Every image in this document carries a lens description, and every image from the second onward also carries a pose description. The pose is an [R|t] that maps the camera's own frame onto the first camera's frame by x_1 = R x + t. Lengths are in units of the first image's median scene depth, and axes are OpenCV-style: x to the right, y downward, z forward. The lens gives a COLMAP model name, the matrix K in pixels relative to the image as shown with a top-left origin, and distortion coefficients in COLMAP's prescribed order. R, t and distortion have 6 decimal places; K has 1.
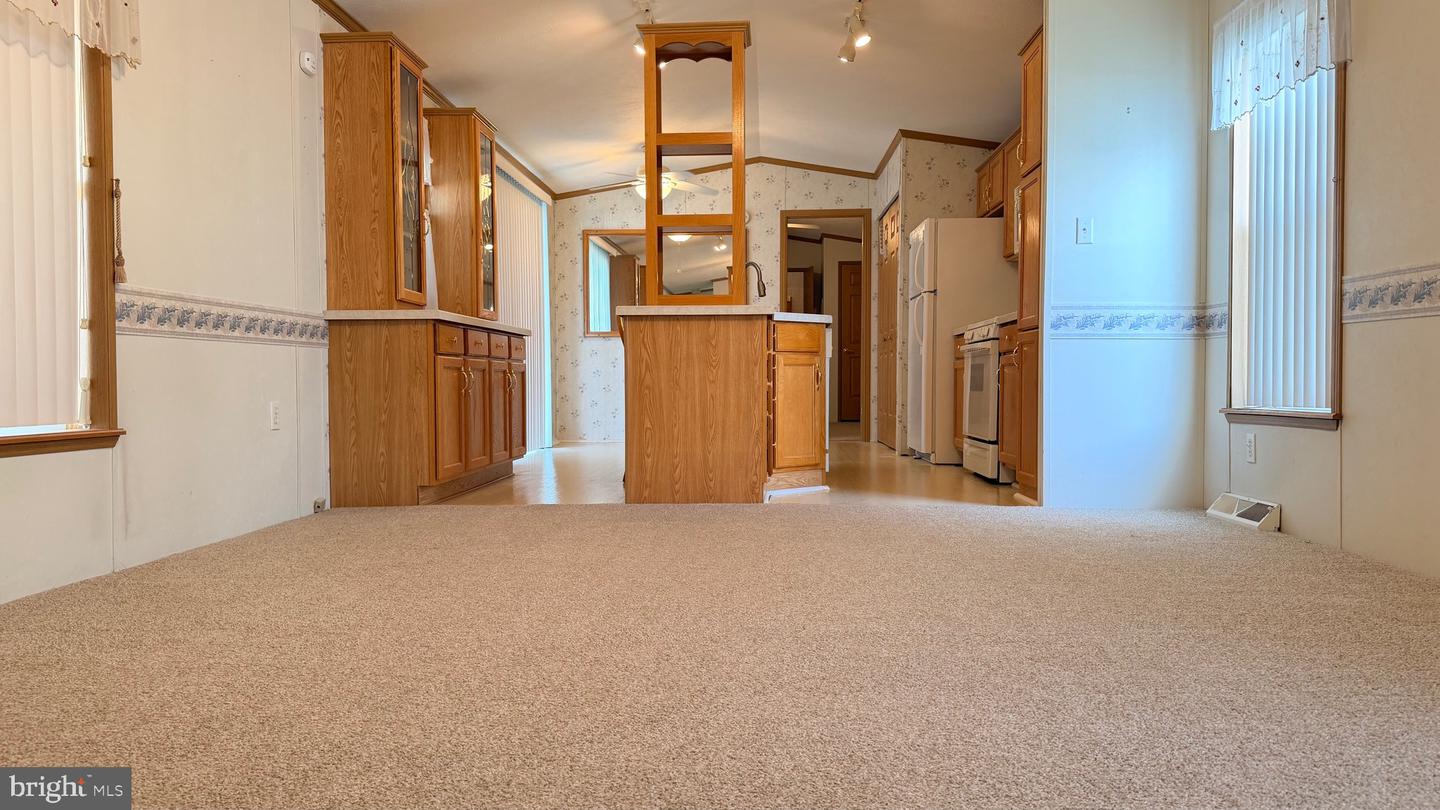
lens RADIAL K [[1008.1, 0, 718.6], [0, 1008.1, 409.3], [0, 0, 1]] dist [0.061352, -0.082050]
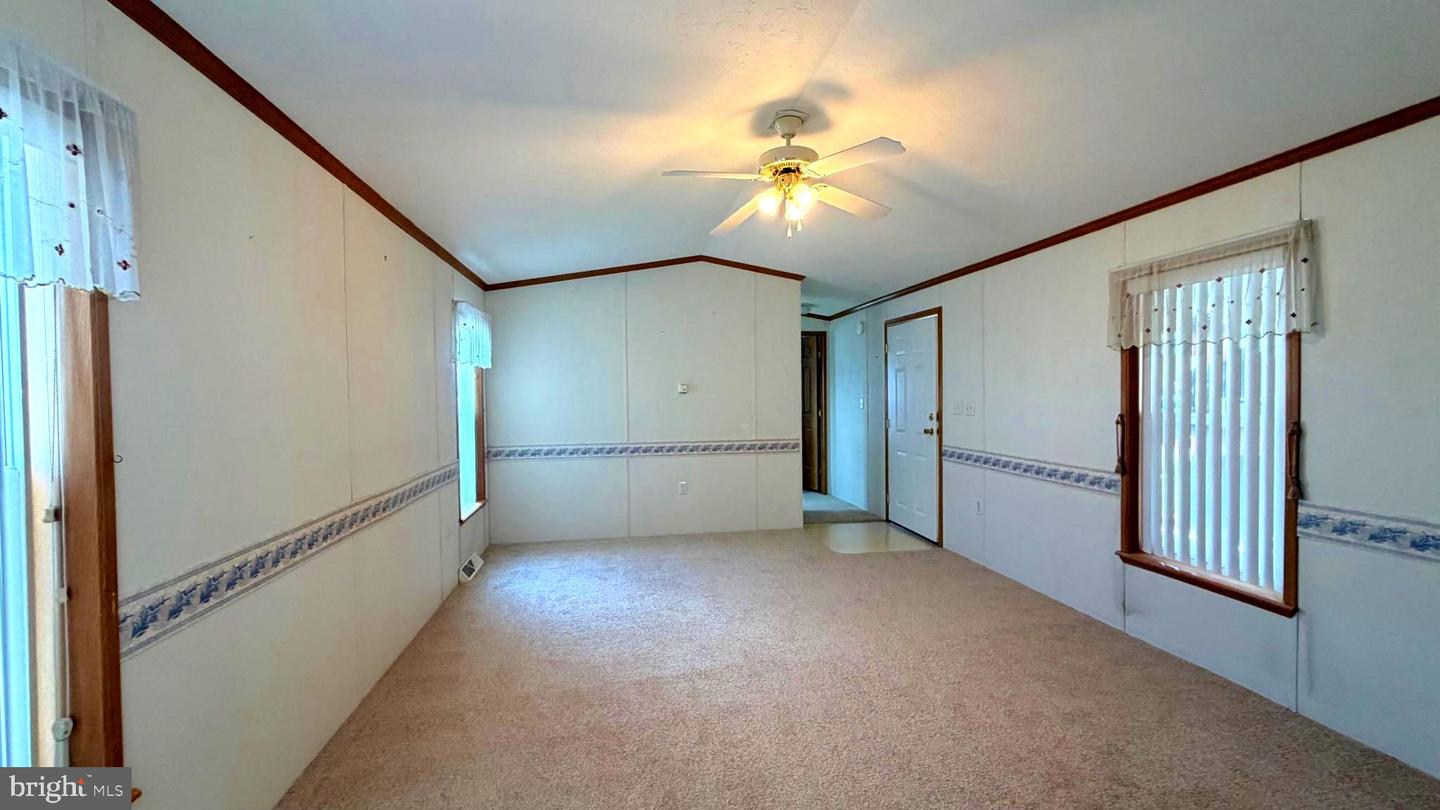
lens RADIAL K [[573.5, 0, 718.2], [0, 573.5, 405.3], [0, 0, 1]] dist [0.000105, 0.000772]
pose [[-0.975053, 0.024194, -0.220648, 0.216172], [0.013078, 0.998577, 0.051703, -0.206442], [0.221585, 0.047527, -0.973982, 1.092473]]
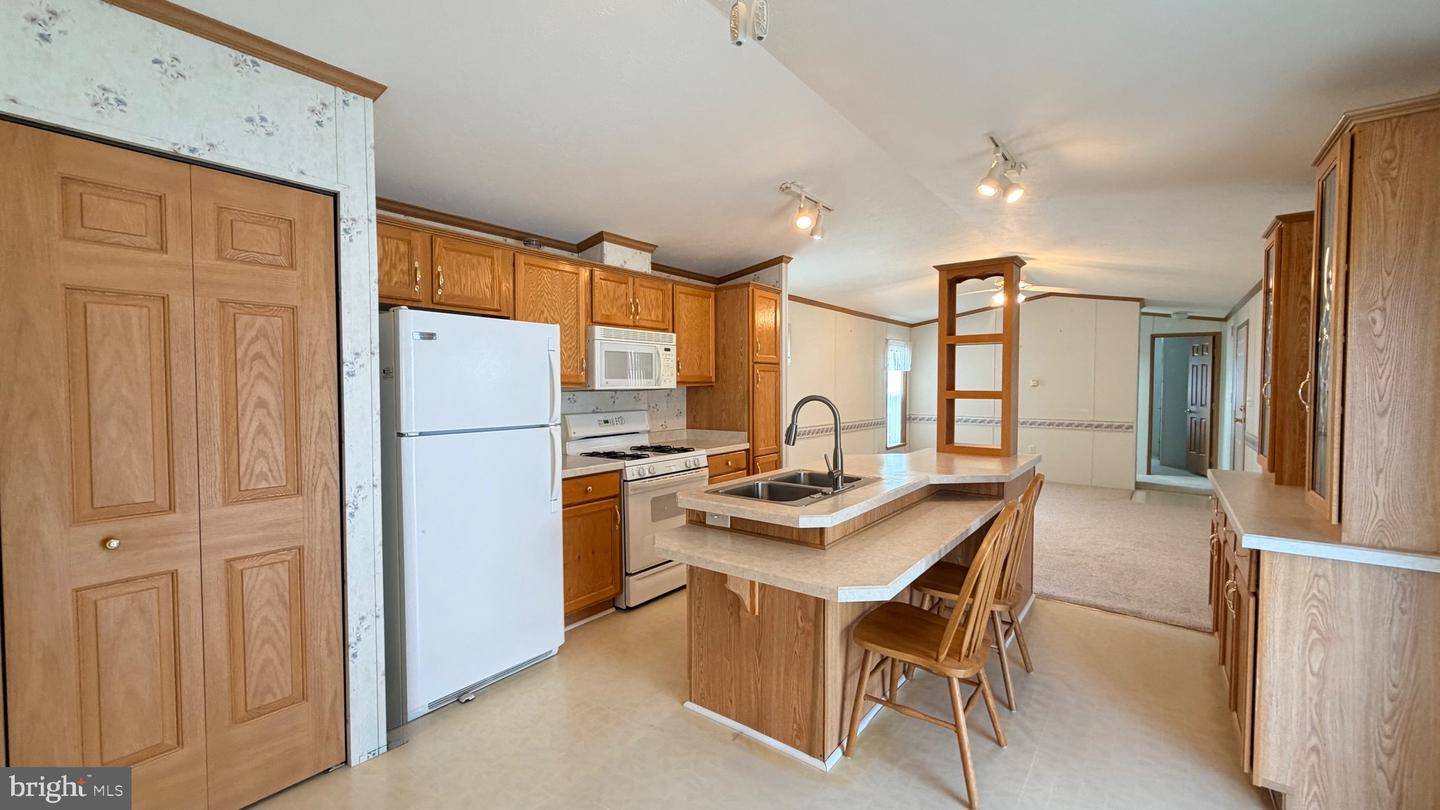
lens RADIAL K [[573.5, 0, 712.2], [0, 573.5, 405.8], [0, 0, 1]] dist [0.000105, 0.000772]
pose [[-0.817429, -0.015343, 0.575825, -0.181640], [0.019661, 0.998320, 0.054511, -0.226764], [-0.575694, 0.055880, -0.815754, 1.937964]]
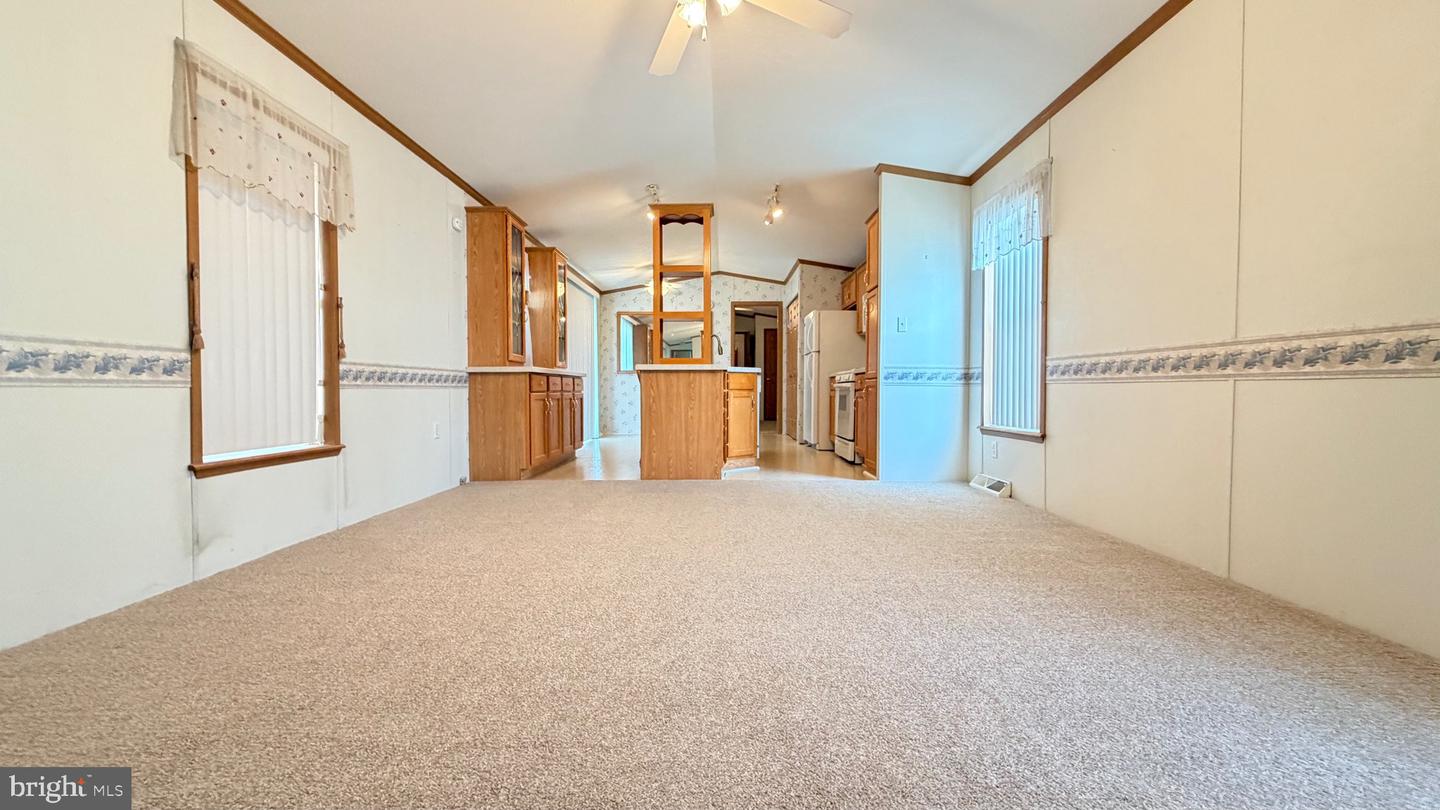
lens RADIAL K [[573.5, 0, 717.7], [0, 573.5, 402.3], [0, 0, 1]] dist [0.000105, 0.000772]
pose [[0.999244, 0.001703, 0.038834, 0.000071], [-0.001421, 0.999972, -0.007308, -0.031801], [-0.038845, 0.007247, 0.999219, 0.015620]]
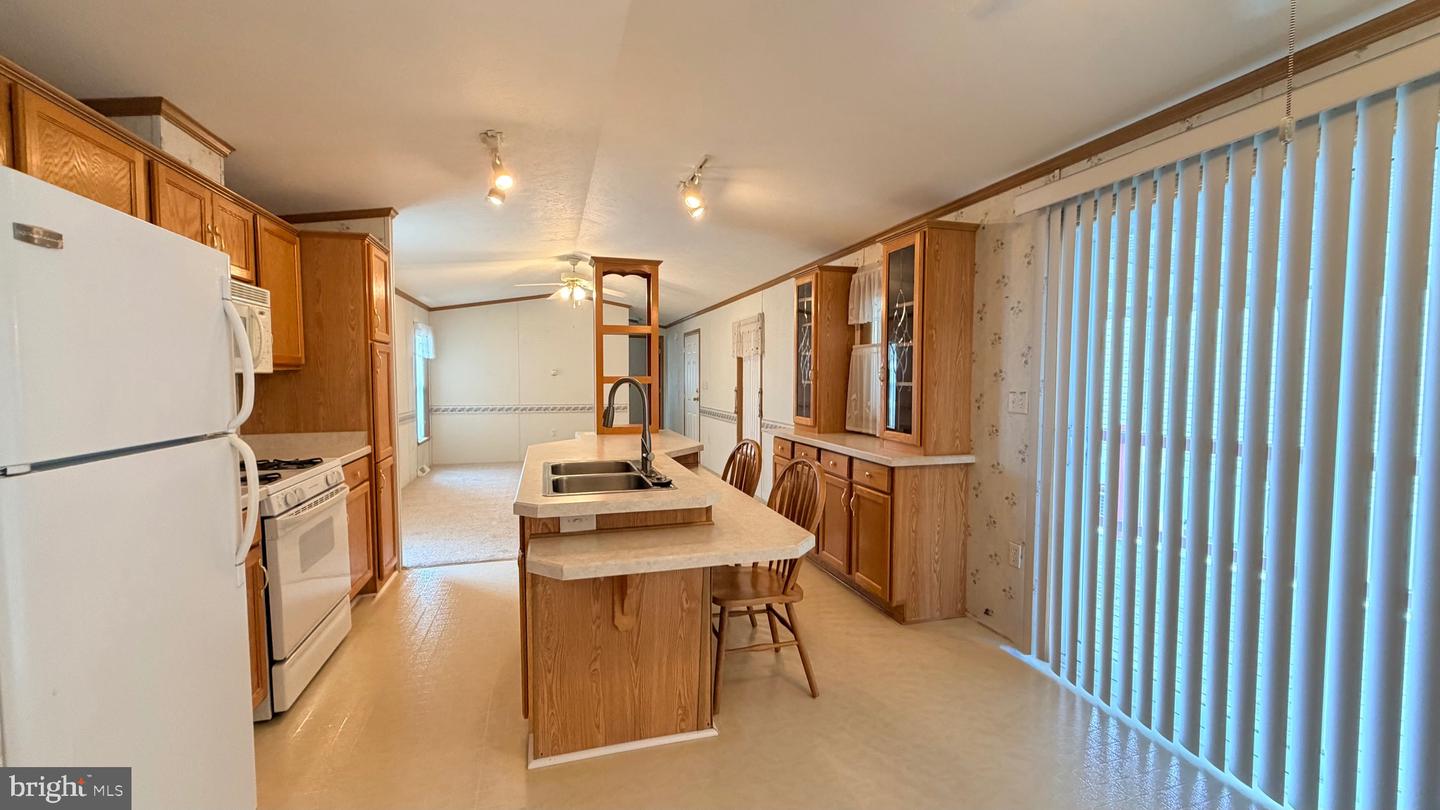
lens RADIAL K [[573.5, 0, 720.5], [0, 573.5, 407.1], [0, 0, 1]] dist [0.000105, 0.000772]
pose [[-0.943163, 0.021328, -0.331644, 0.141588], [-0.005003, 0.996914, 0.078339, -0.219807], [0.332292, 0.075546, -0.940146, 1.959243]]
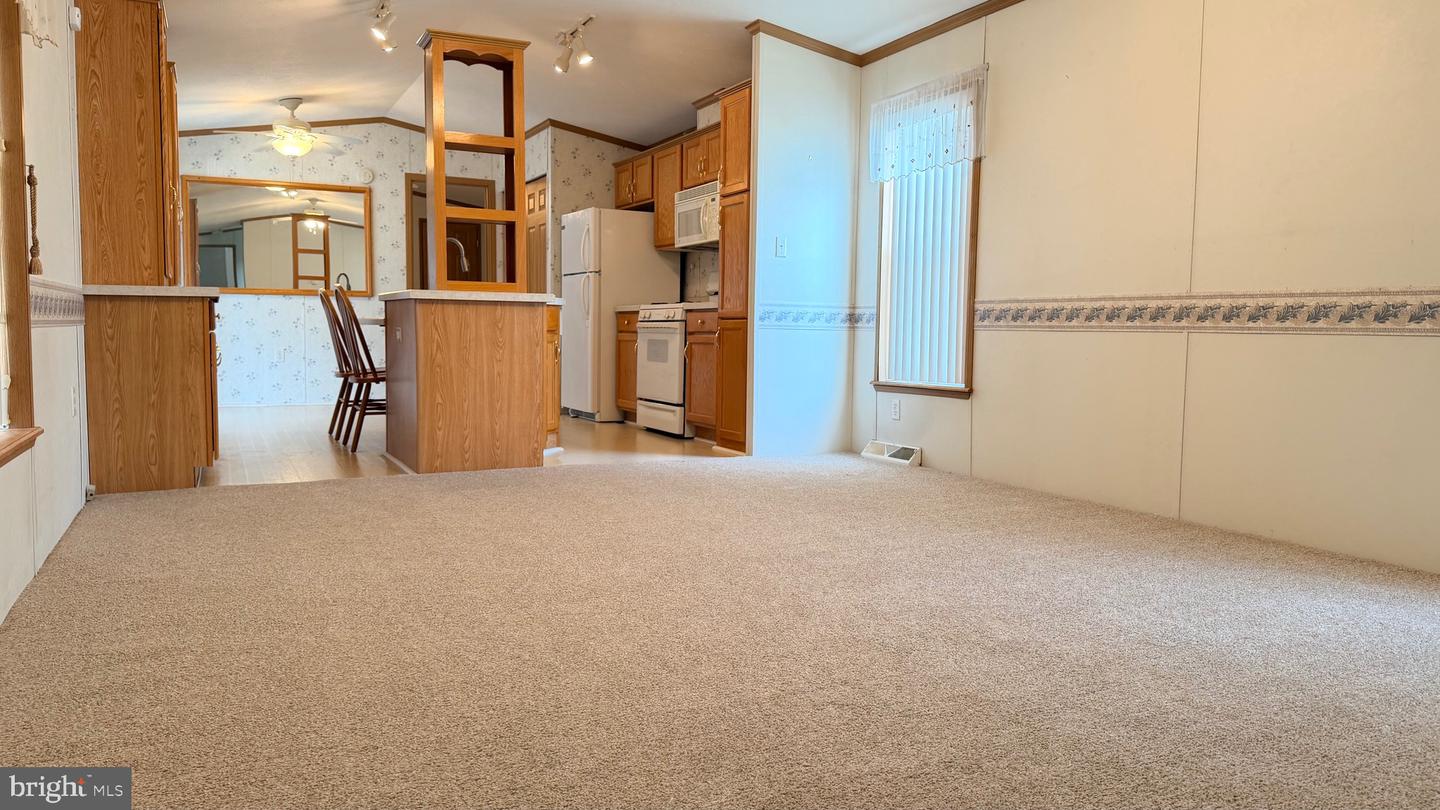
lens RADIAL K [[1008.1, 0, 714.9], [0, 1008.1, 405.9], [0, 0, 1]] dist [0.061352, -0.082050]
pose [[0.872395, -0.025132, 0.488154, -0.352521], [-0.000030, 0.998675, 0.051470, -0.035606], [-0.488801, -0.044916, 0.871238, -0.104871]]
